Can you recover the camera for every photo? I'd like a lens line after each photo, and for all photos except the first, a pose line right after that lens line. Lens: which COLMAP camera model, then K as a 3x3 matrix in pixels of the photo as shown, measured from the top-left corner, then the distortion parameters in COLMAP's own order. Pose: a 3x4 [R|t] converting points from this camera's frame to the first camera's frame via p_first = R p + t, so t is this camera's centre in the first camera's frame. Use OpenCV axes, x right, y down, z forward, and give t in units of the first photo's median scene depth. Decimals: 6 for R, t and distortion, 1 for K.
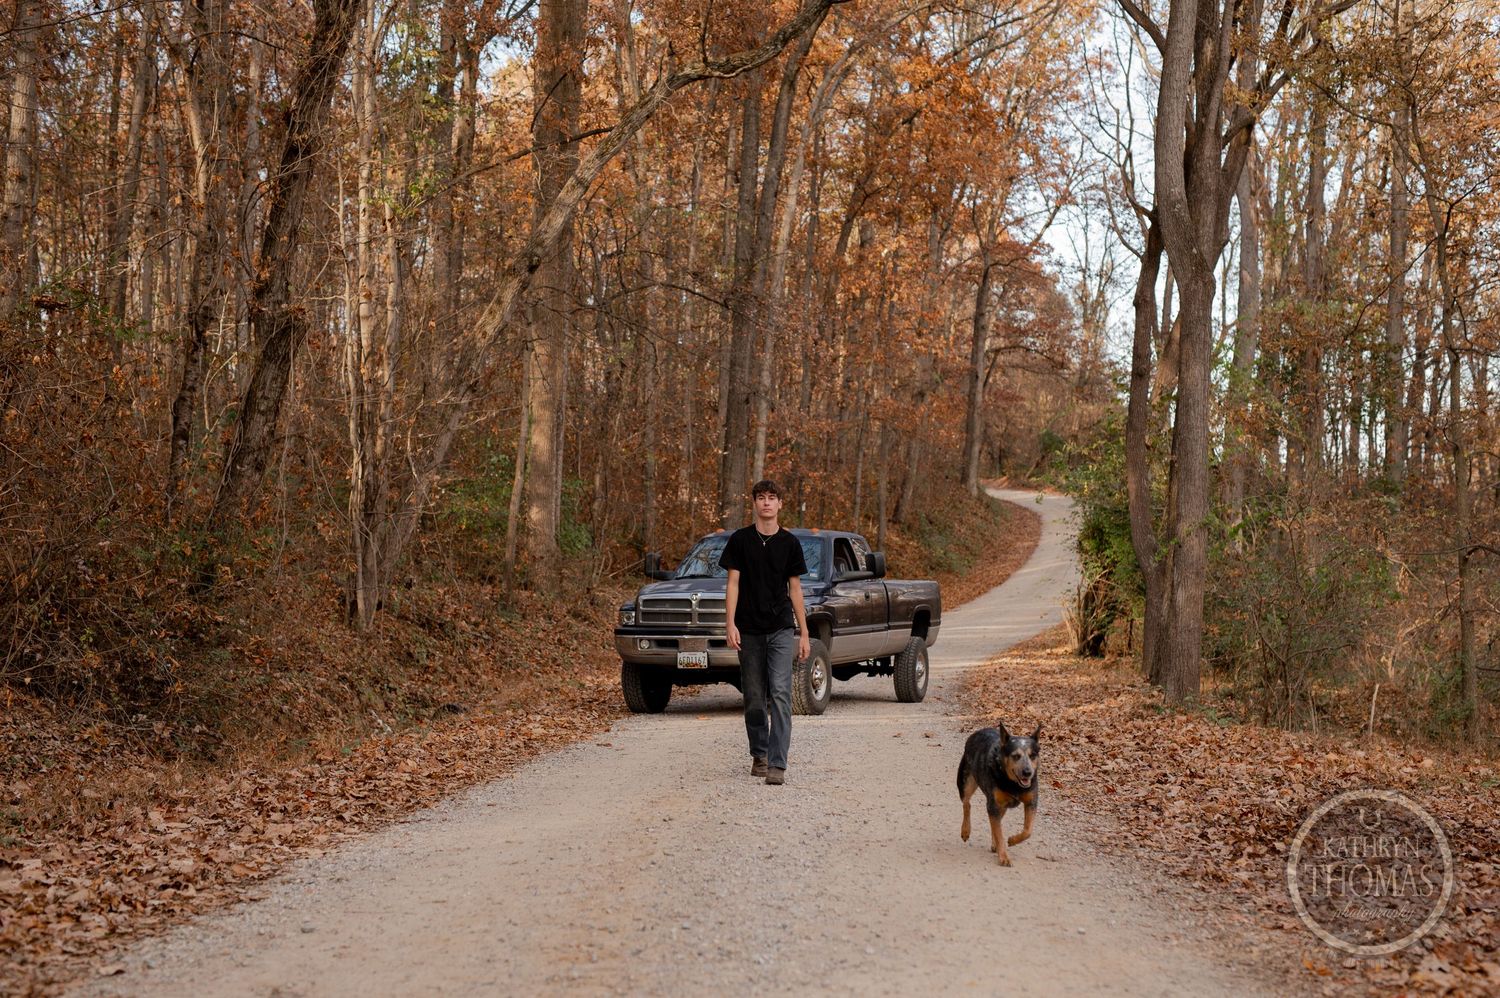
lens RADIAL K [[2083.9, 0, 727.7], [0, 2083.9, 499.3], [0, 0, 1]] dist [0.010254, 0.029341]
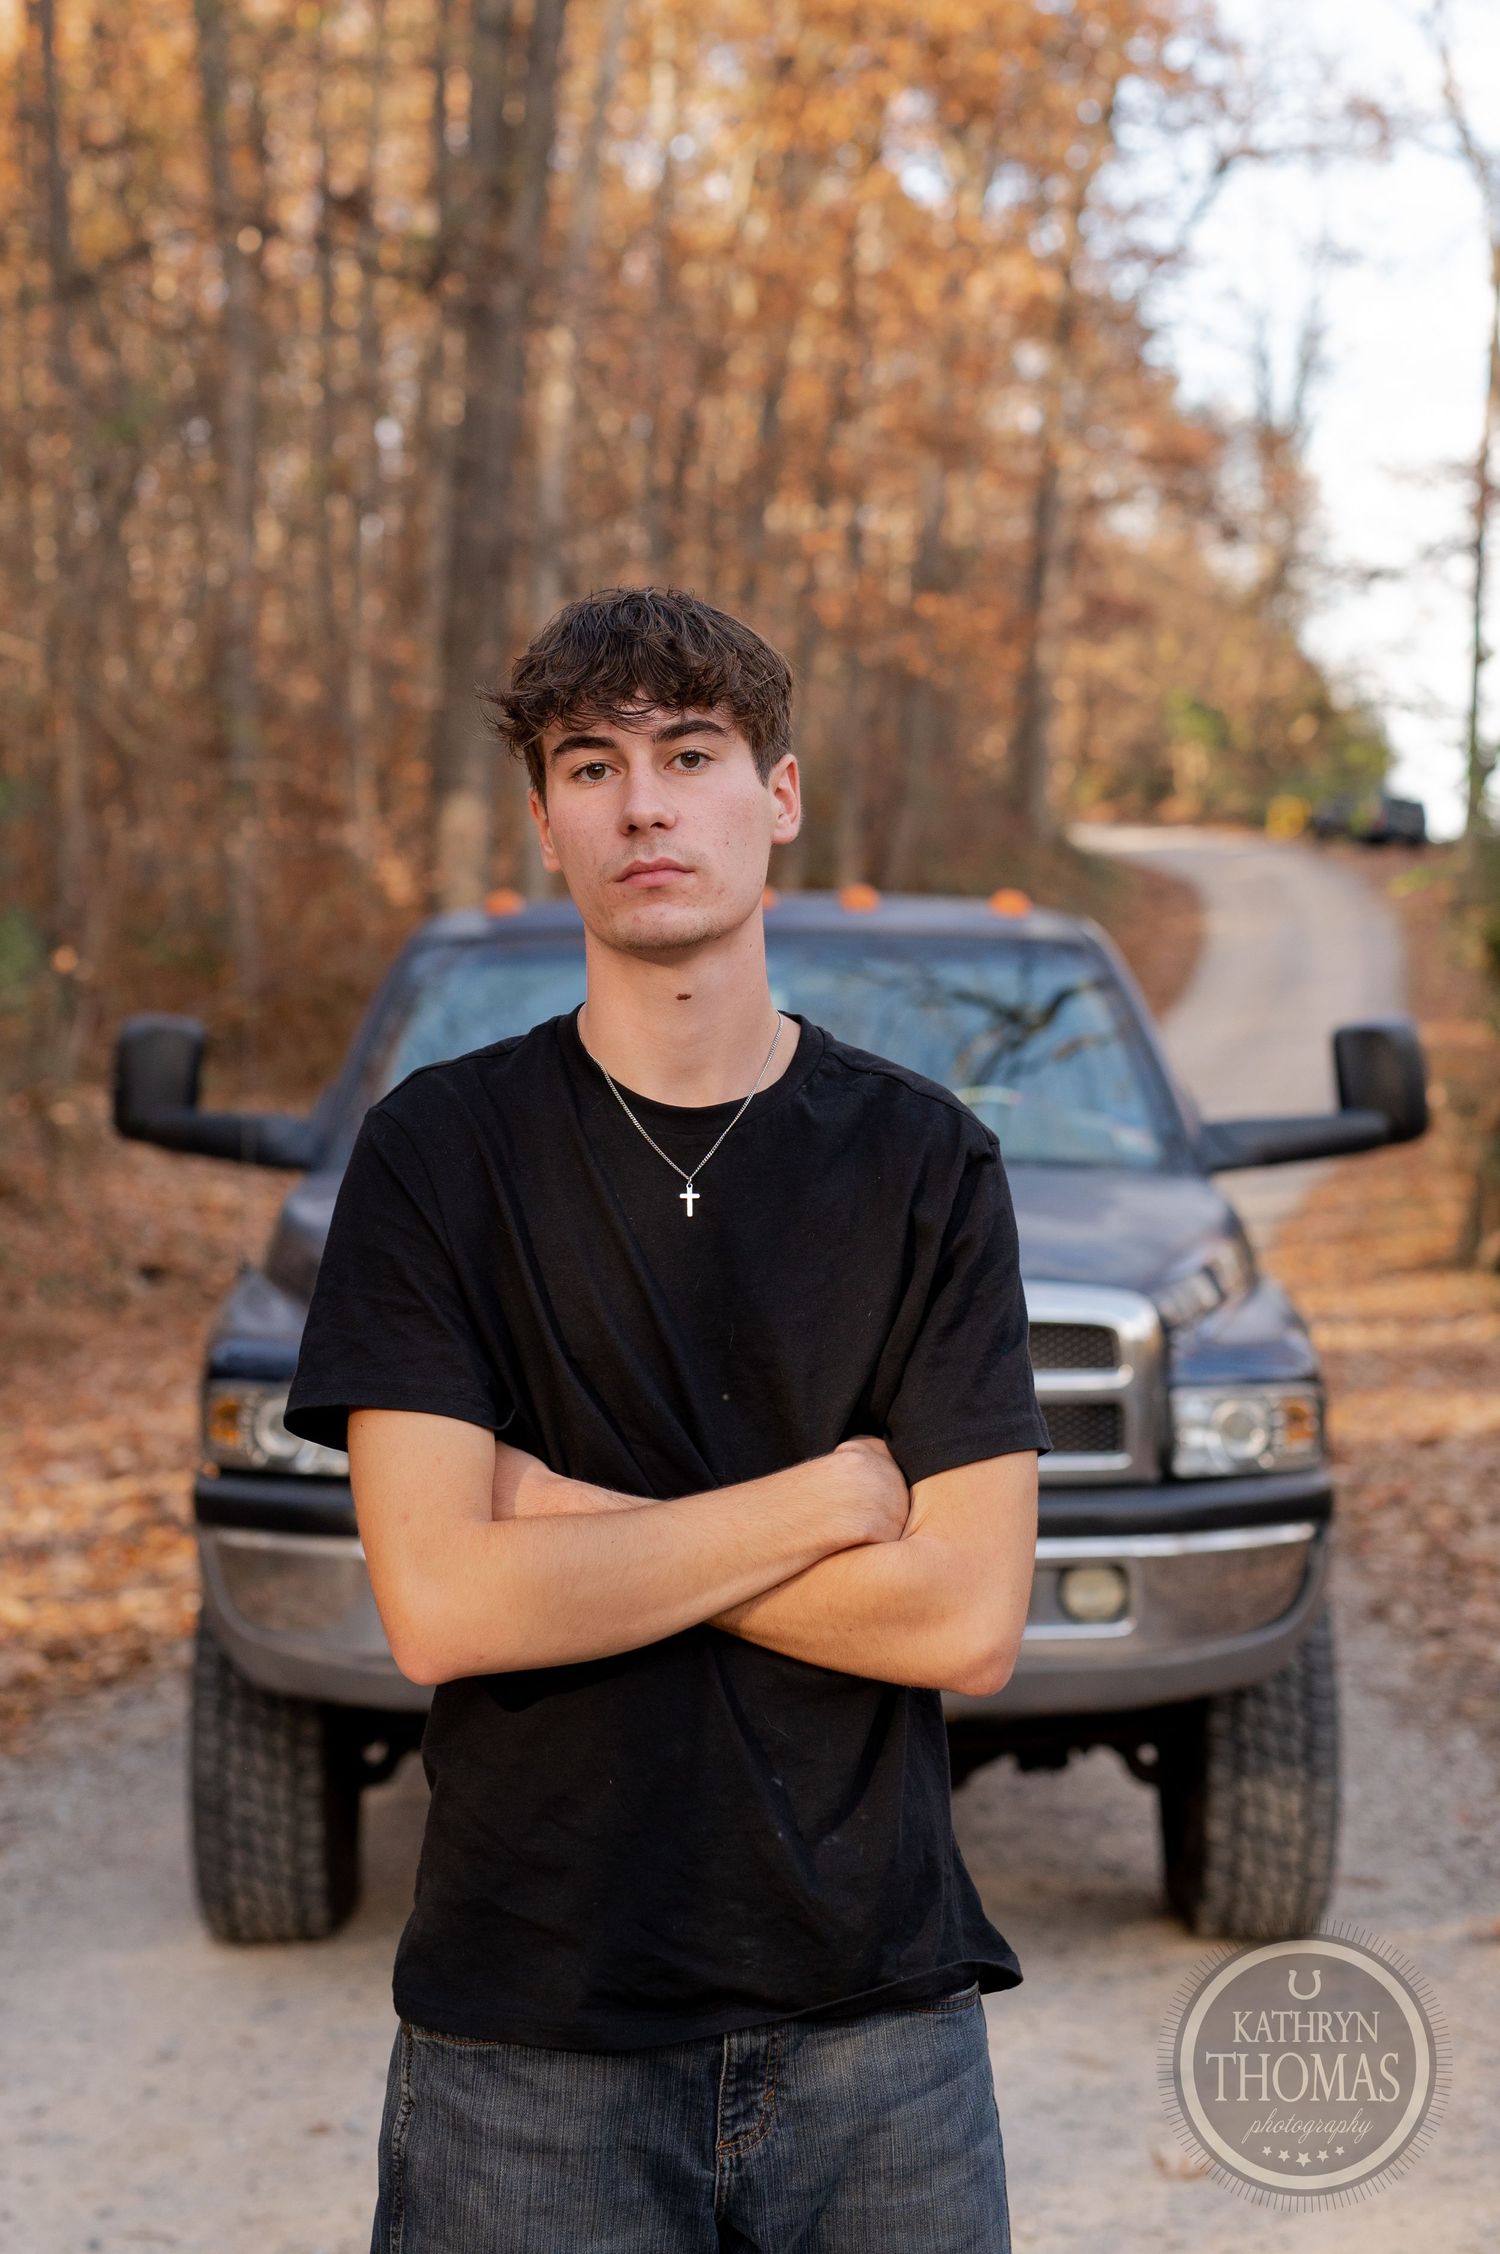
lens RADIAL K [[4110.3, 0, 674.5], [0, 4110.3, 876.9], [0, 0, 1]] dist [0.008088, -0.063541]
pose [[0.998937, -0.017480, 0.042662, 0.012300], [0.017407, 0.999846, 0.002084, 0.009104], [-0.042692, -0.001339, 0.999087, 0.419995]]
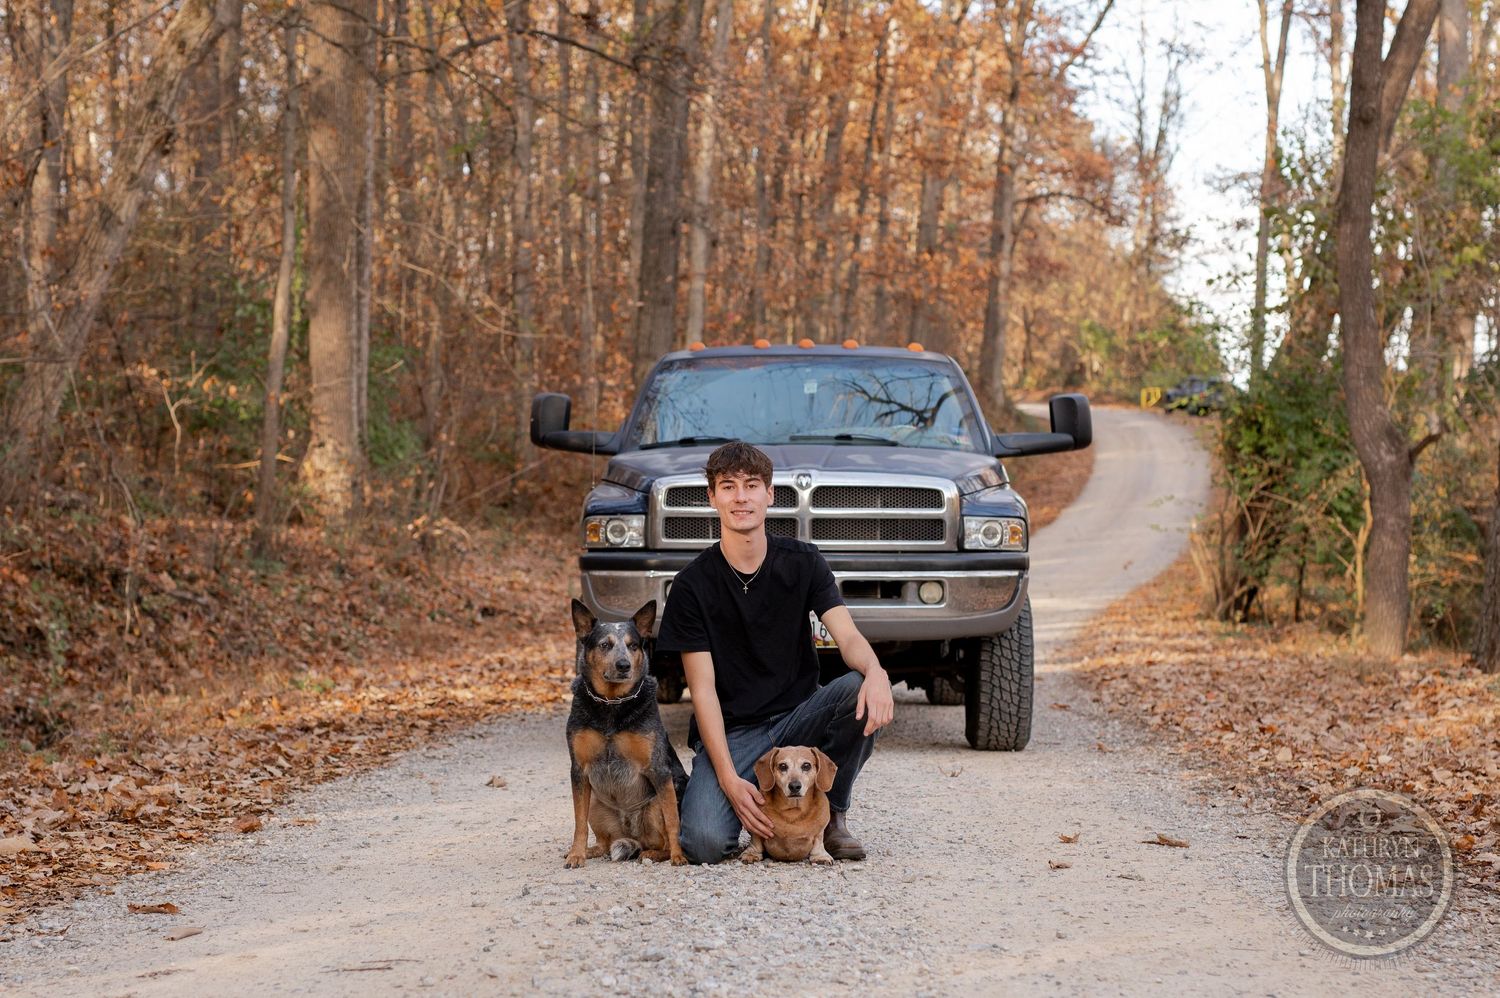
lens RADIAL K [[2614.3, 0, 748.9], [0, 2614.3, 631.4], [0, 0, 1]] dist [-0.005824, 0.021978]
pose [[0.999373, -0.014677, 0.032226, 0.007137], [0.012285, 0.997240, 0.073226, 0.024642], [-0.033212, -0.072784, 0.996795, 0.295636]]
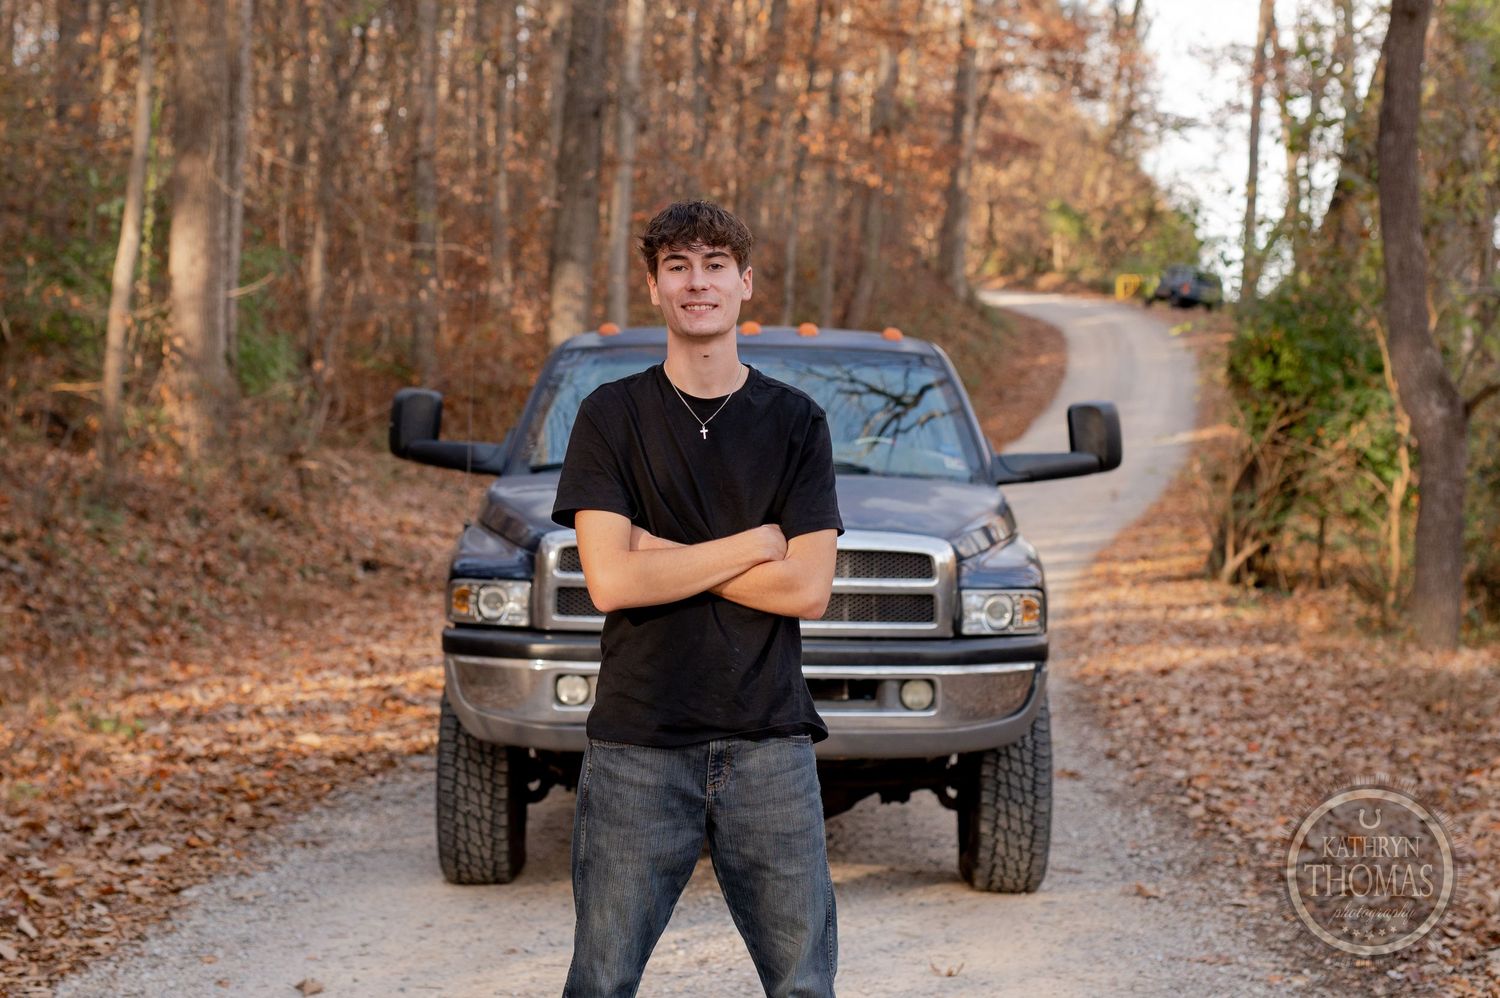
lens RADIAL K [[2853.8, 0, 694.5], [0, 2853.8, 352.4], [0, 0, 1]] dist [-0.007804, 0.247533]
pose [[0.999297, -0.000548, 0.037499, 0.010127], [0.000058, 0.999915, 0.013075, 0.009545], [-0.037503, -0.013063, 0.999211, 0.358071]]
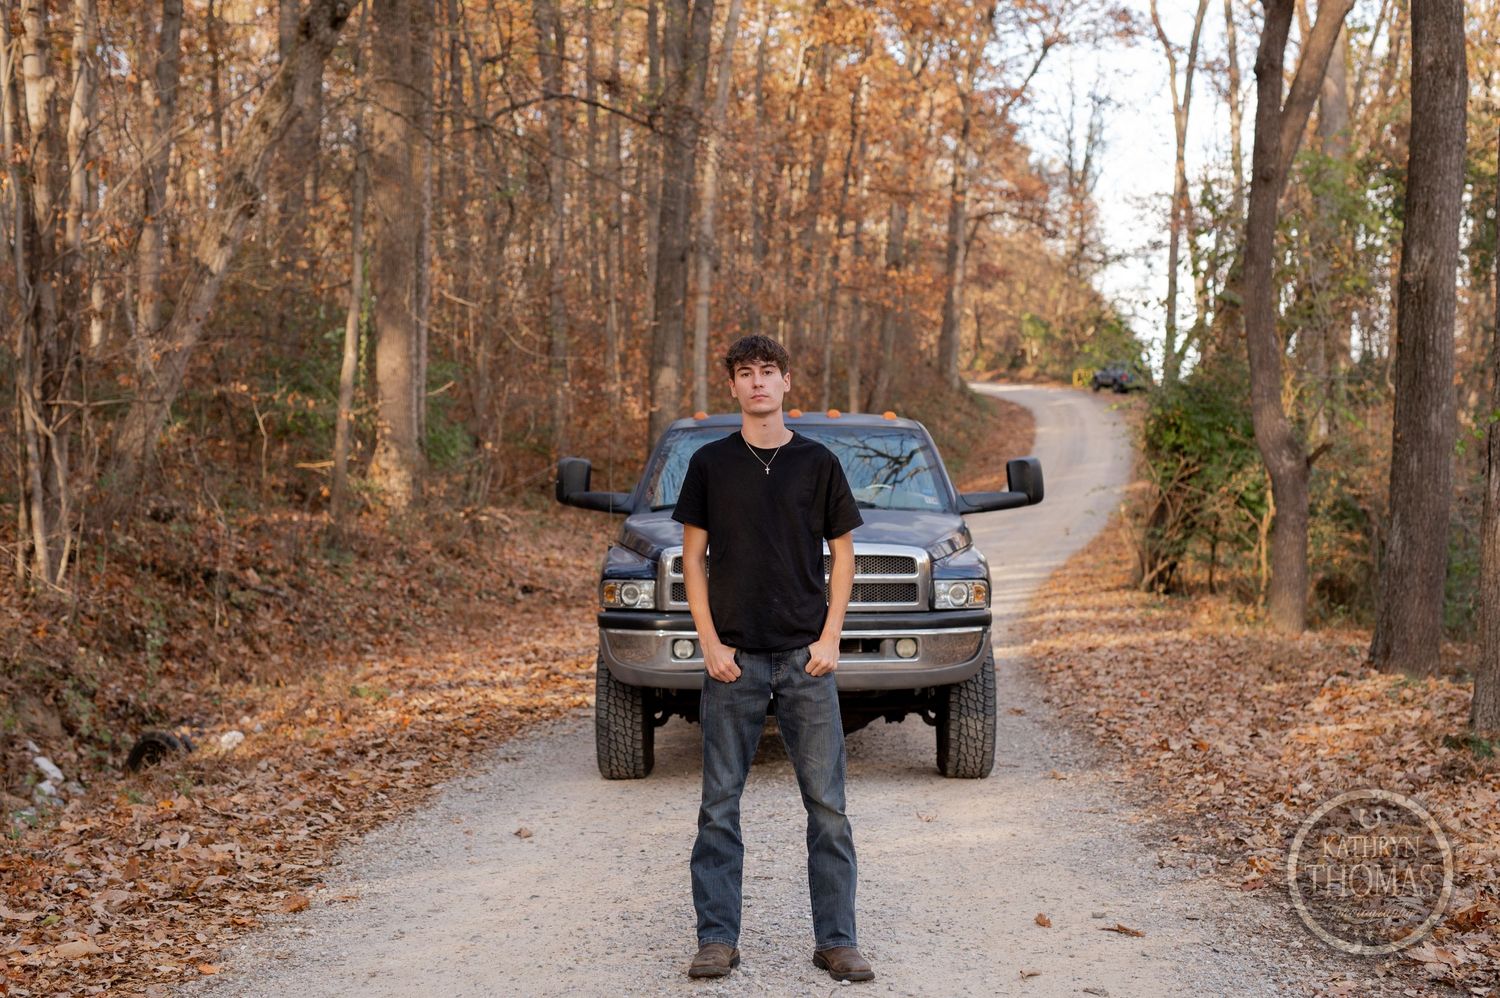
lens RADIAL K [[2166.4, 0, 750.0], [0, 2166.4, 499.0], [0, 0, 1]] dist [-0.007662, 0.046170]
pose [[0.999234, -0.020245, 0.033475, 0.008347], [0.018779, 0.998875, 0.043542, 0.009392], [-0.034319, -0.042880, 0.998491, 0.314026]]
